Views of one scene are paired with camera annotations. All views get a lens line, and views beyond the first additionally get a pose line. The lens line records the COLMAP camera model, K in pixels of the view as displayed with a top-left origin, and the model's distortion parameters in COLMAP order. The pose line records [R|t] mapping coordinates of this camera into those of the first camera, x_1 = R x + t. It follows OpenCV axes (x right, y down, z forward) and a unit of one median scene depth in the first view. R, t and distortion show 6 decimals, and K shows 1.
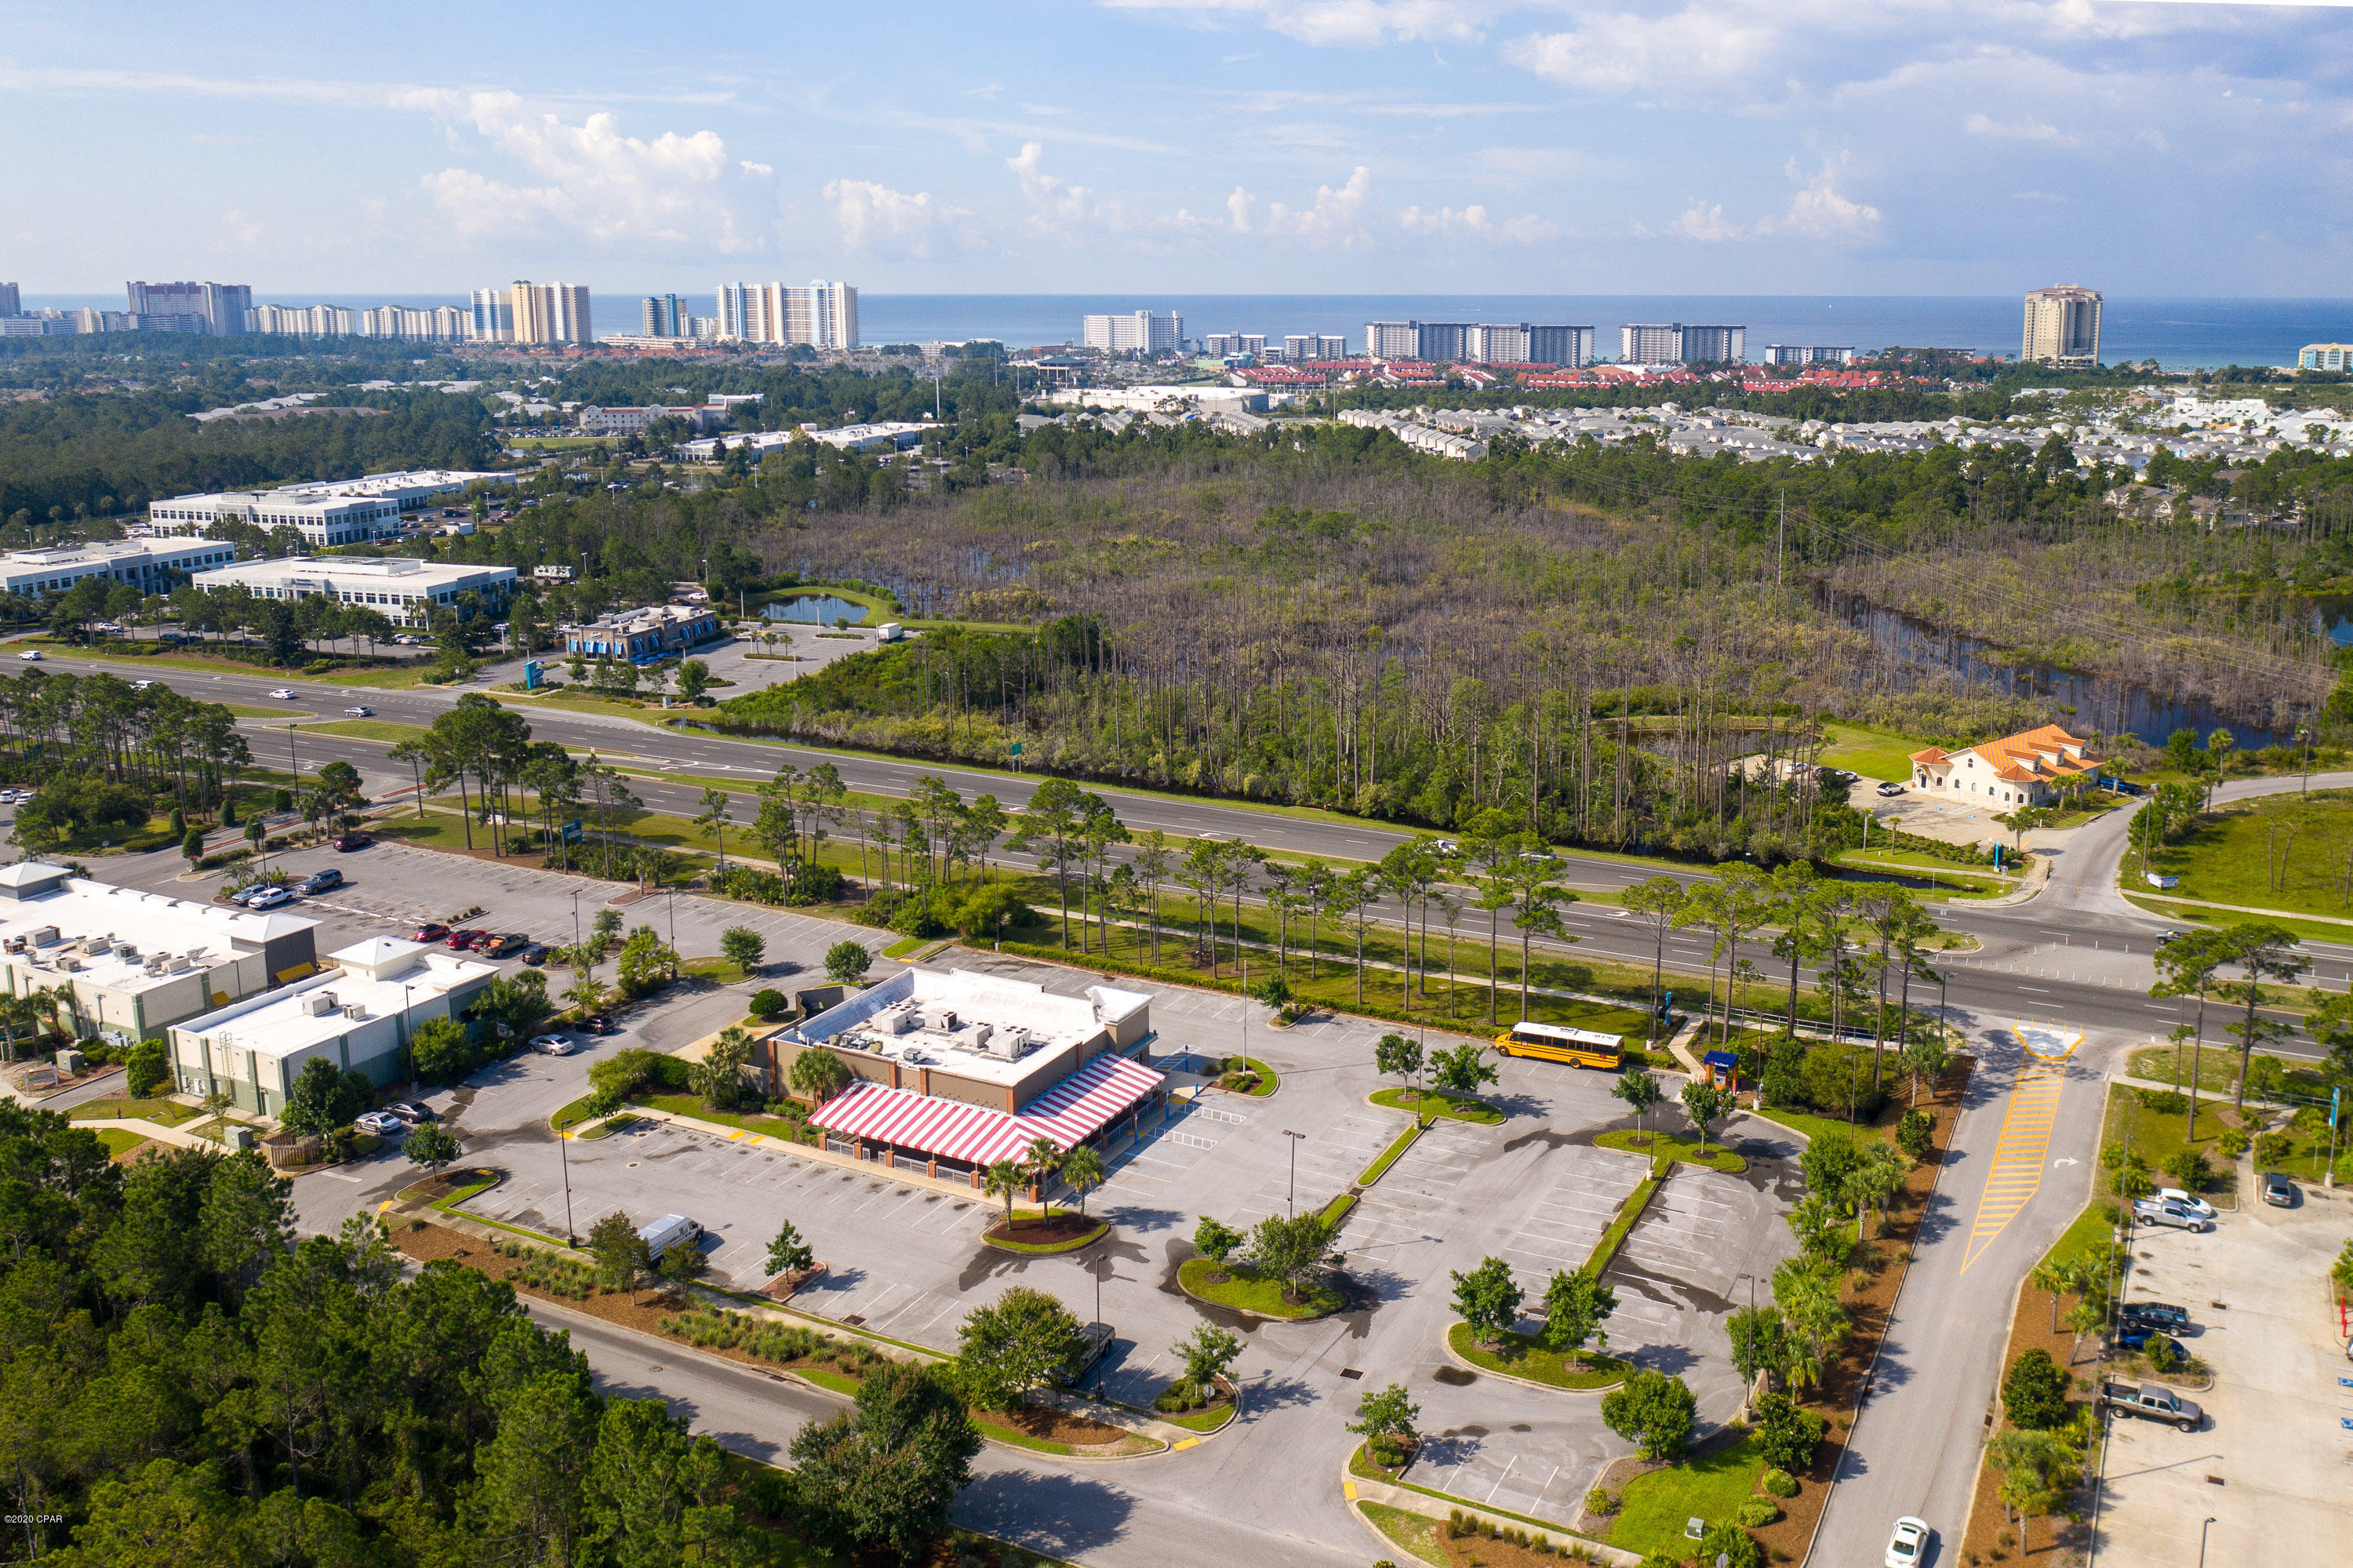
lens RADIAL K [[1901.3, 0, 1334.8], [0, 1901.3, 713.4], [0, 0, 1]] dist [-0.019534, -0.001687]
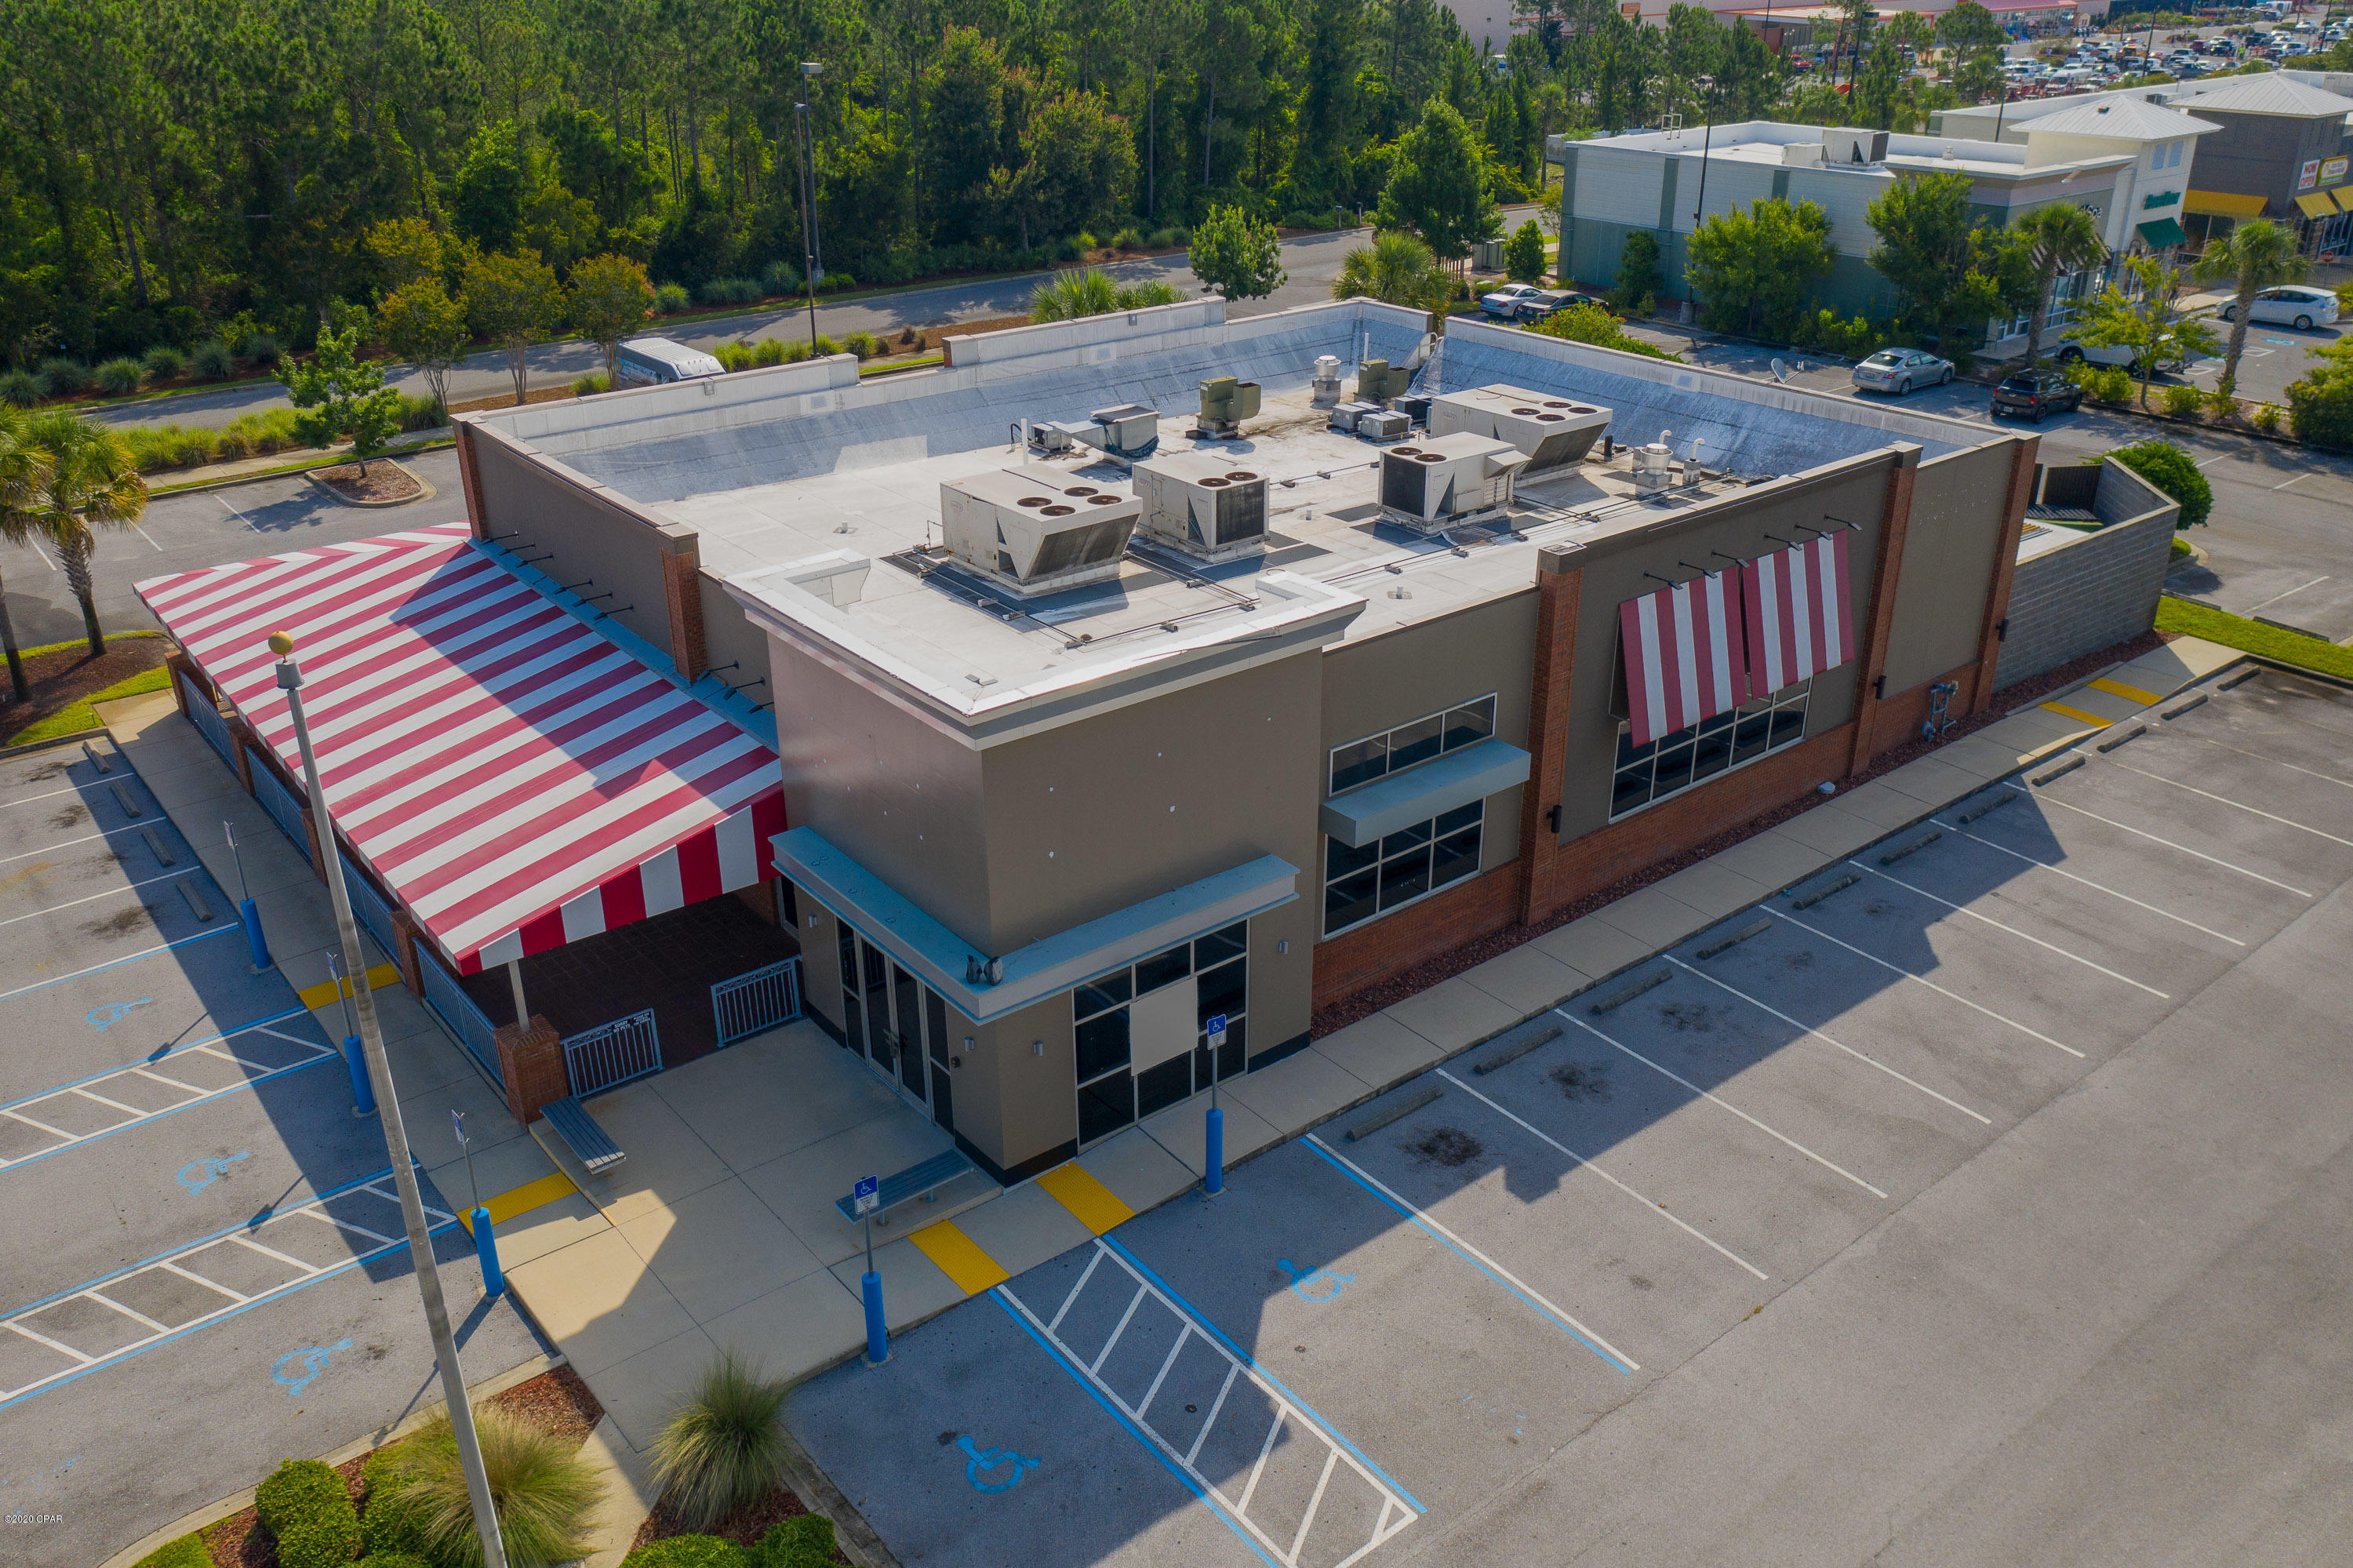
lens RADIAL K [[1843.6, 0, 1170.3], [0, 1843.6, 793.5], [0, 0, 1]] dist [-0.024748, -0.003121]
pose [[-0.451687, 0.383972, -0.805322, 0.003150], [-0.189171, 0.840907, 0.507040, 0.090016], [0.871890, 0.381368, -0.307190, 1.100246]]
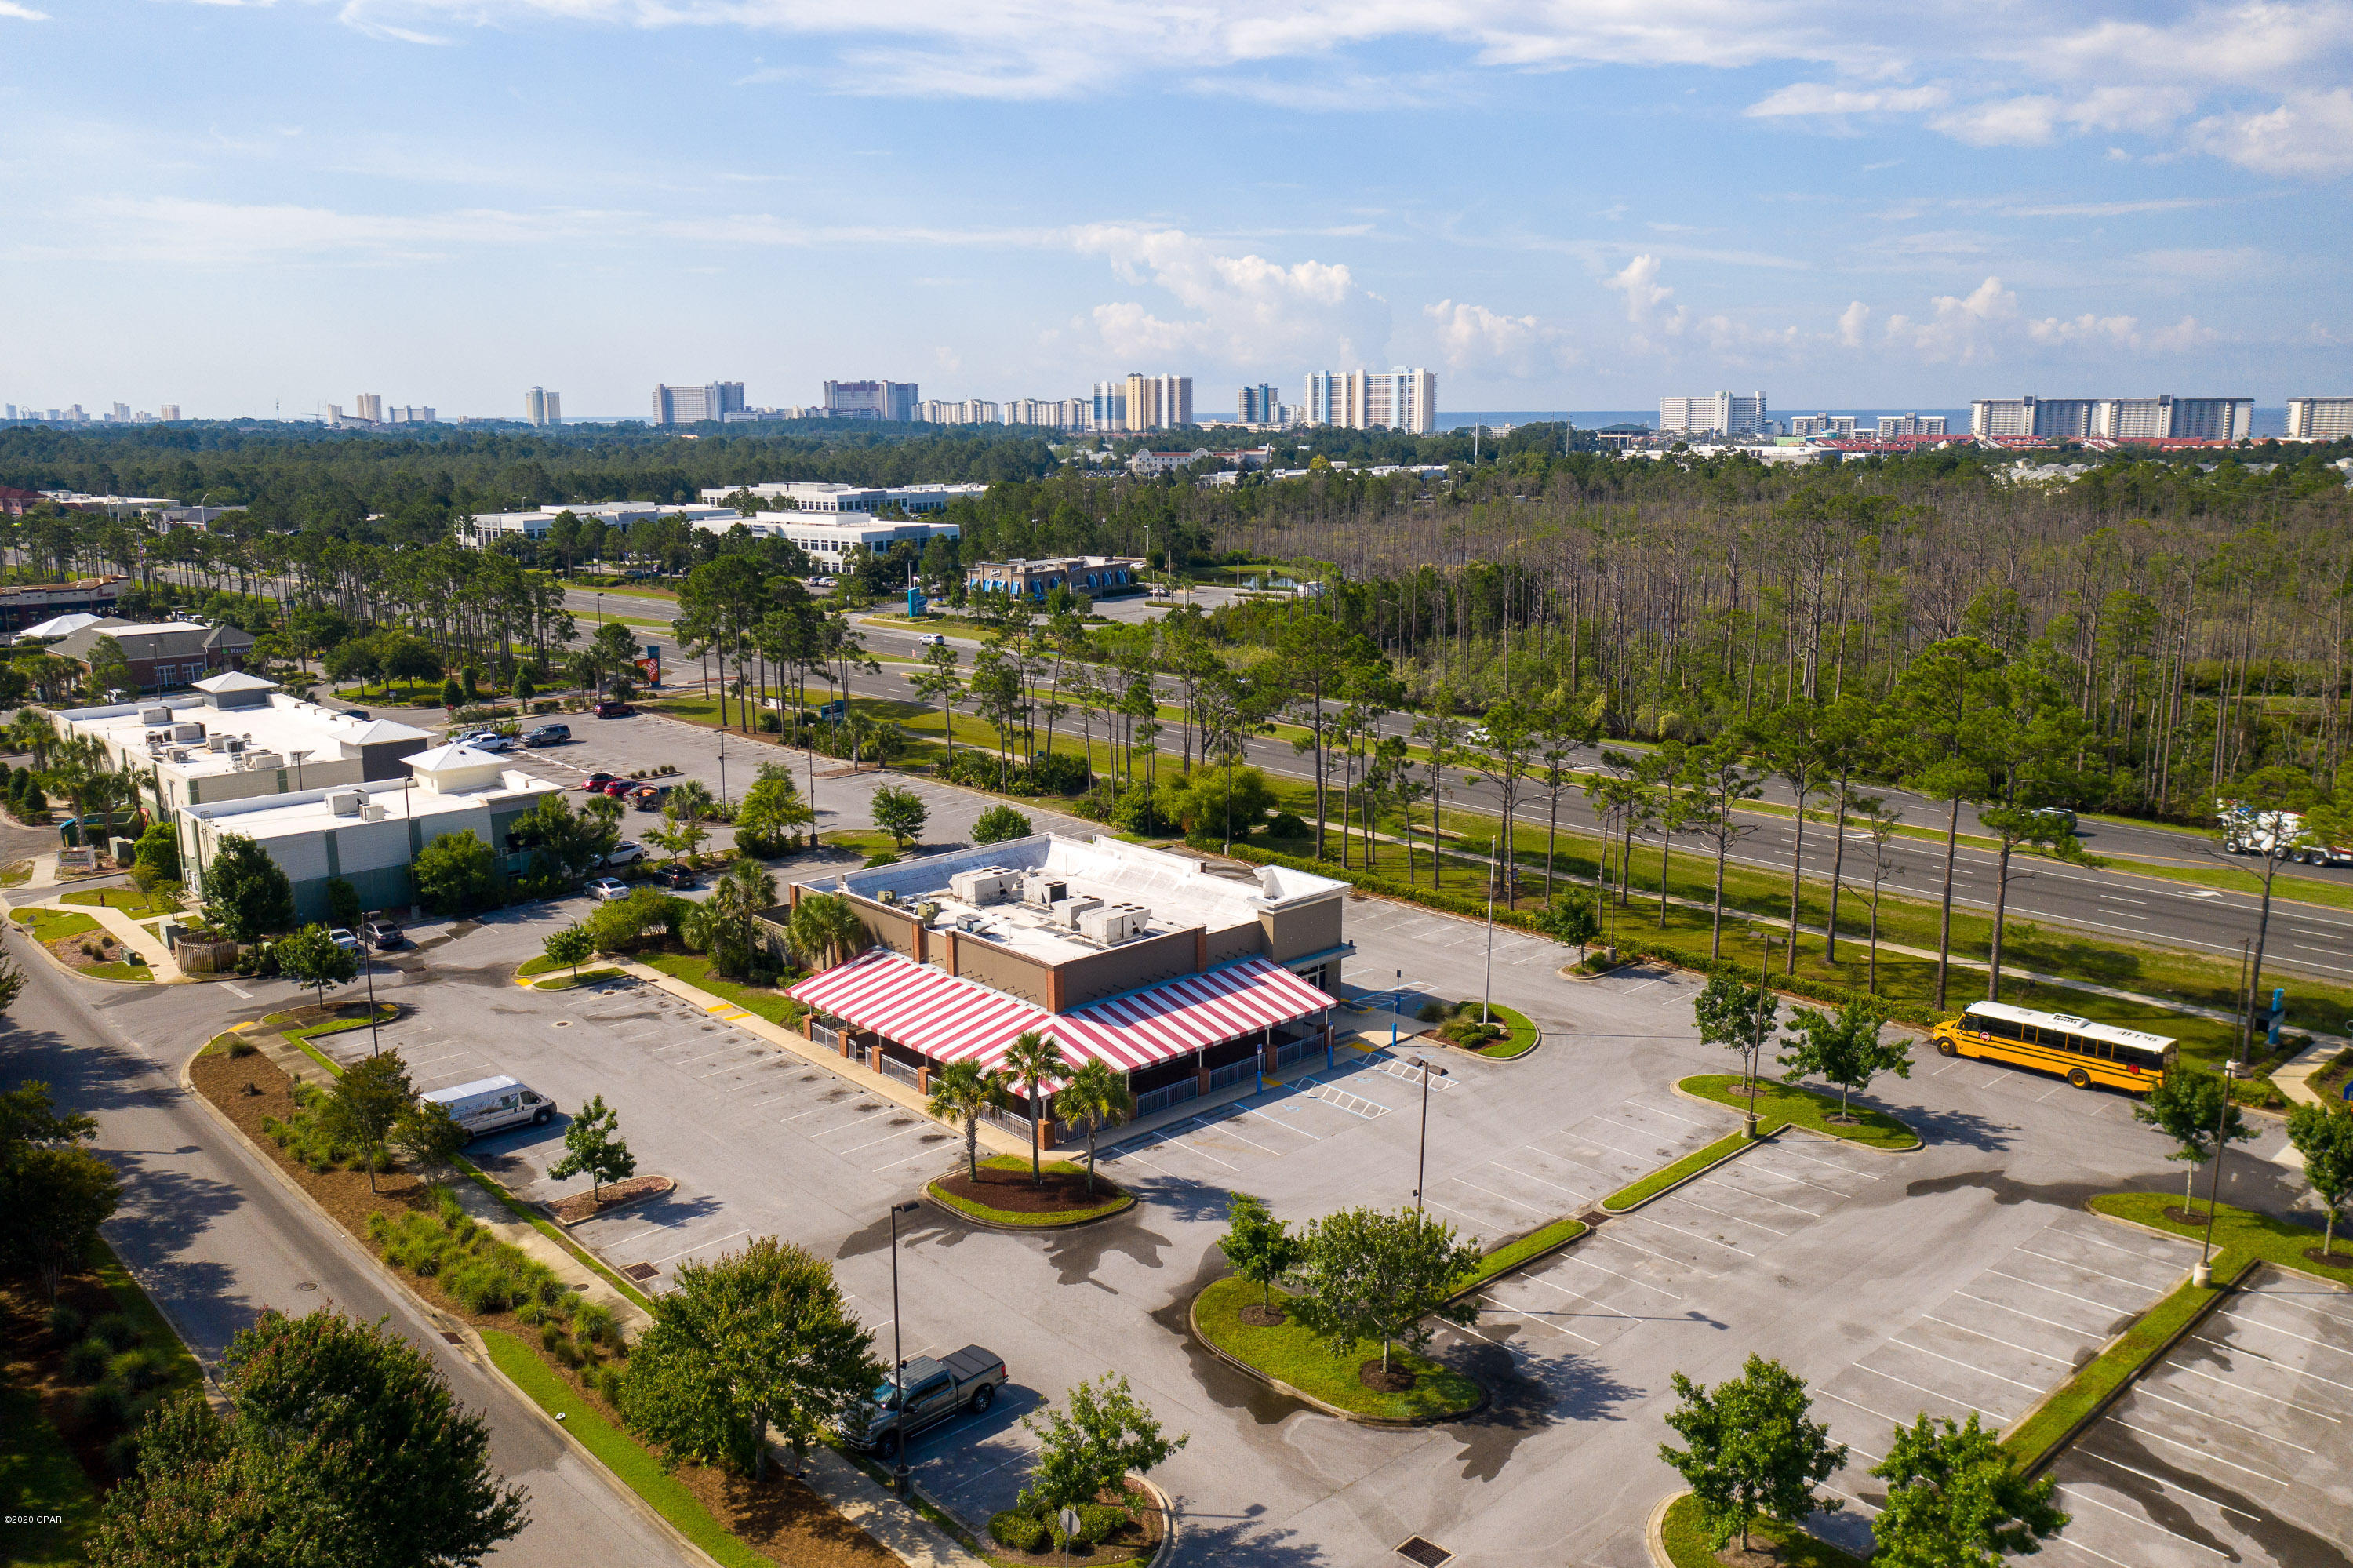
lens RADIAL K [[1843.6, 0, 1170.3], [0, 1843.6, 793.5], [0, 0, 1]] dist [-0.024748, -0.003121]
pose [[0.922530, 0.068040, -0.379879, 0.084243], [-0.073716, 0.997279, -0.000396, 0.128543], [0.378819, 0.028369, 0.925036, 0.425833]]
